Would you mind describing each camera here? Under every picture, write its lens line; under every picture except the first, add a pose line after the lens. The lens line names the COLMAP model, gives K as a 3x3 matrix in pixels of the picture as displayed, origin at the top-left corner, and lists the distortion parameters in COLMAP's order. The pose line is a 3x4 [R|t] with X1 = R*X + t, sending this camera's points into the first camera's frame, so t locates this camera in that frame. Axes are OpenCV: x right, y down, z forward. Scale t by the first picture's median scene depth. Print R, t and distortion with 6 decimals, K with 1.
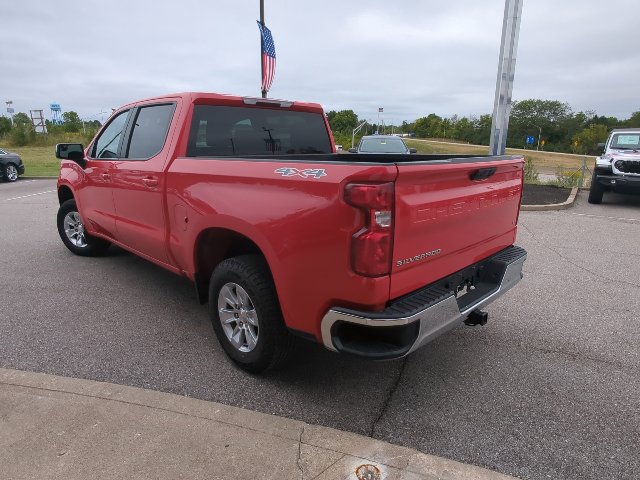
lens RADIAL K [[459.7, 0, 320.0], [0, 459.7, 240.0], [0, 0, 1]] dist [-0.004100, -0.000914]
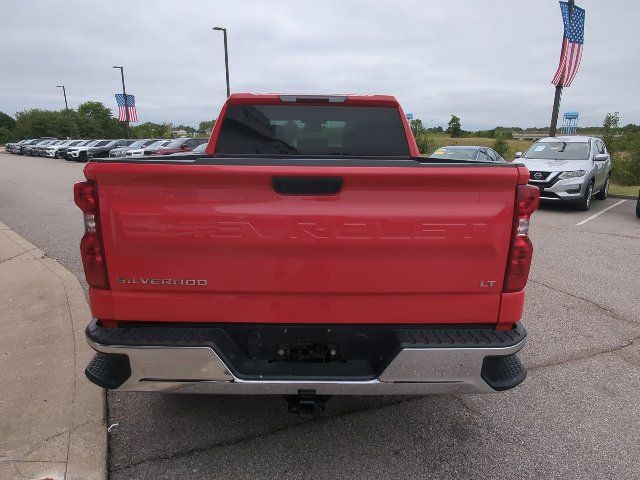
lens RADIAL K [[459.7, 0, 320.0], [0, 459.7, 240.0], [0, 0, 1]] dist [-0.004100, -0.000914]
pose [[0.664425, 0.153826, -0.731353, 0.524691], [-0.167249, 0.984374, 0.055100, -0.064339], [0.728400, 0.085708, 0.679770, 0.355475]]
